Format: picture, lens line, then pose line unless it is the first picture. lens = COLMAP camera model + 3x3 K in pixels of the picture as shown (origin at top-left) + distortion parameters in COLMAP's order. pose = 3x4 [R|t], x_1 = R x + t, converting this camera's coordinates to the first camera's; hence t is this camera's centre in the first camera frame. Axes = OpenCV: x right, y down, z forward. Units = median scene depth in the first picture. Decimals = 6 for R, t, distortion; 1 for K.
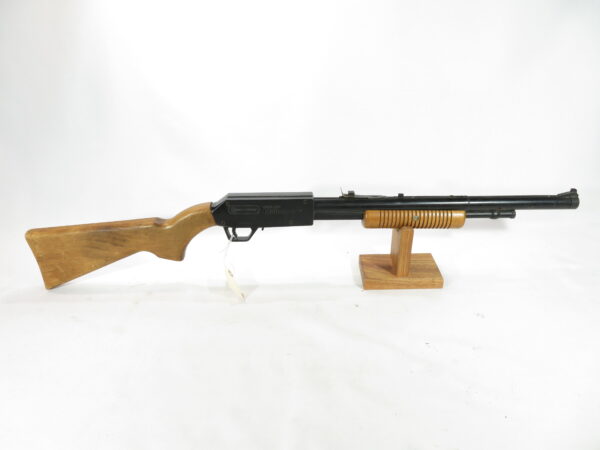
lens RADIAL K [[421.8, 0, 300.0], [0, 421.8, 225.0], [0, 0, 1]] dist [0.057754, 0.000309]
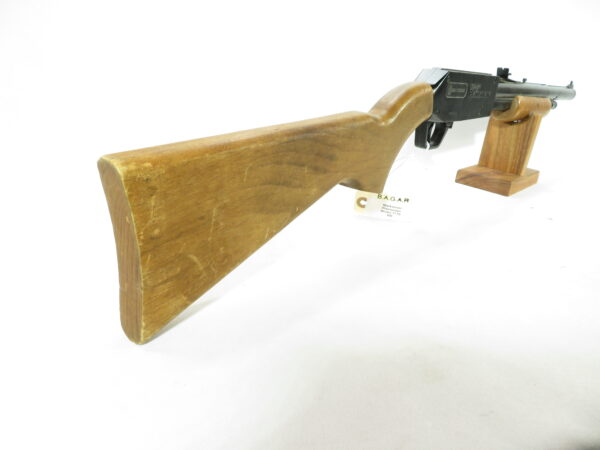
lens RADIAL K [[431.1, 0, 300.0], [0, 431.1, 225.0], [0, 0, 1]] dist [-0.005028, -0.001901]
pose [[0.684791, -0.190365, 0.703436, -0.764284], [0.233583, 0.971686, 0.035568, 0.080952], [-0.690290, 0.139954, 0.709868, 0.700733]]
